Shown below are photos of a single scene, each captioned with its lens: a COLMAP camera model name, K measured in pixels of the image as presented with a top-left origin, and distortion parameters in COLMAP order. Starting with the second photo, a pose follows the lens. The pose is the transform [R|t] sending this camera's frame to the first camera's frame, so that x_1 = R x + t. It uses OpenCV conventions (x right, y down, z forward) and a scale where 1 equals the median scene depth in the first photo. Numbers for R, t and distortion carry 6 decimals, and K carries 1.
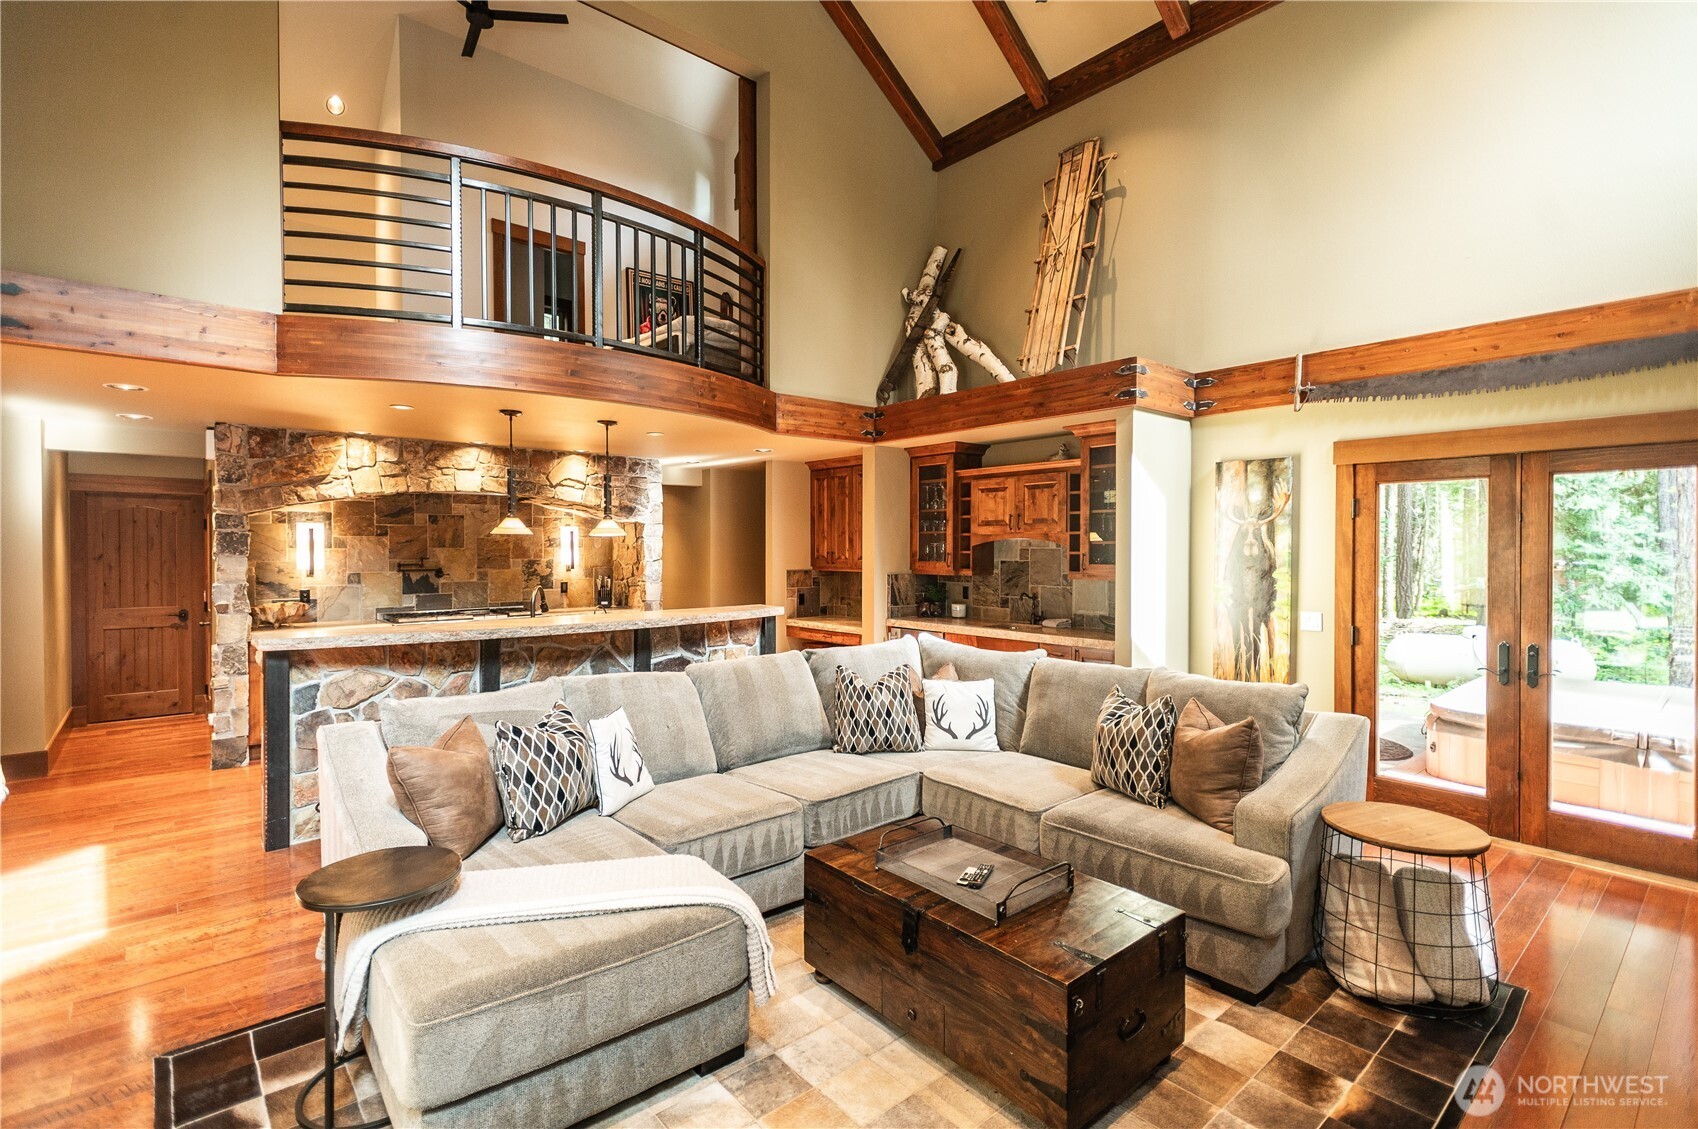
lens RADIAL K [[814.6, 0, 829.9], [0, 814.6, 563.4], [0, 0, 1]] dist [0.018389, -0.004784]
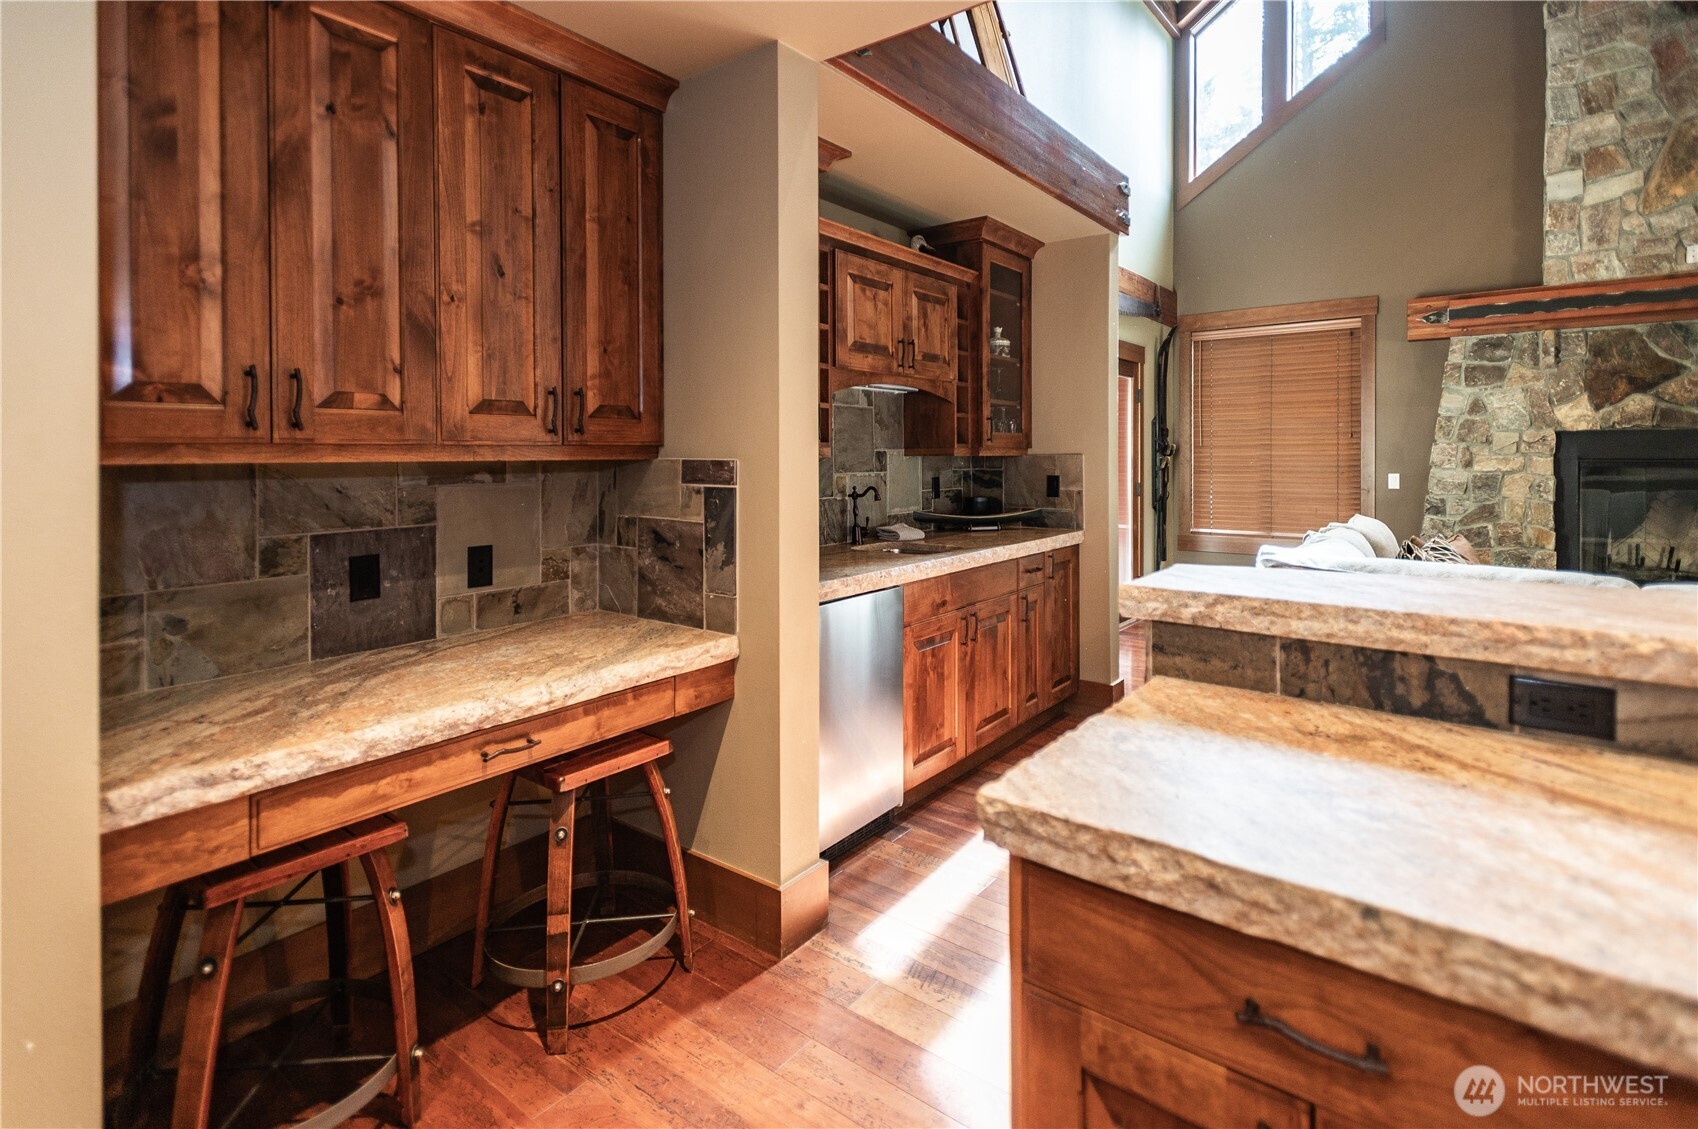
lens RADIAL K [[854.8, 0, 824.2], [0, 854.8, 467.8], [0, 0, 1]] dist [0.024506, -0.010527]
pose [[-0.197843, -0.020672, 0.980016, -0.313534], [0.018271, 0.999526, 0.024772, 0.009094], [-0.980064, 0.022807, -0.197371, 1.179555]]
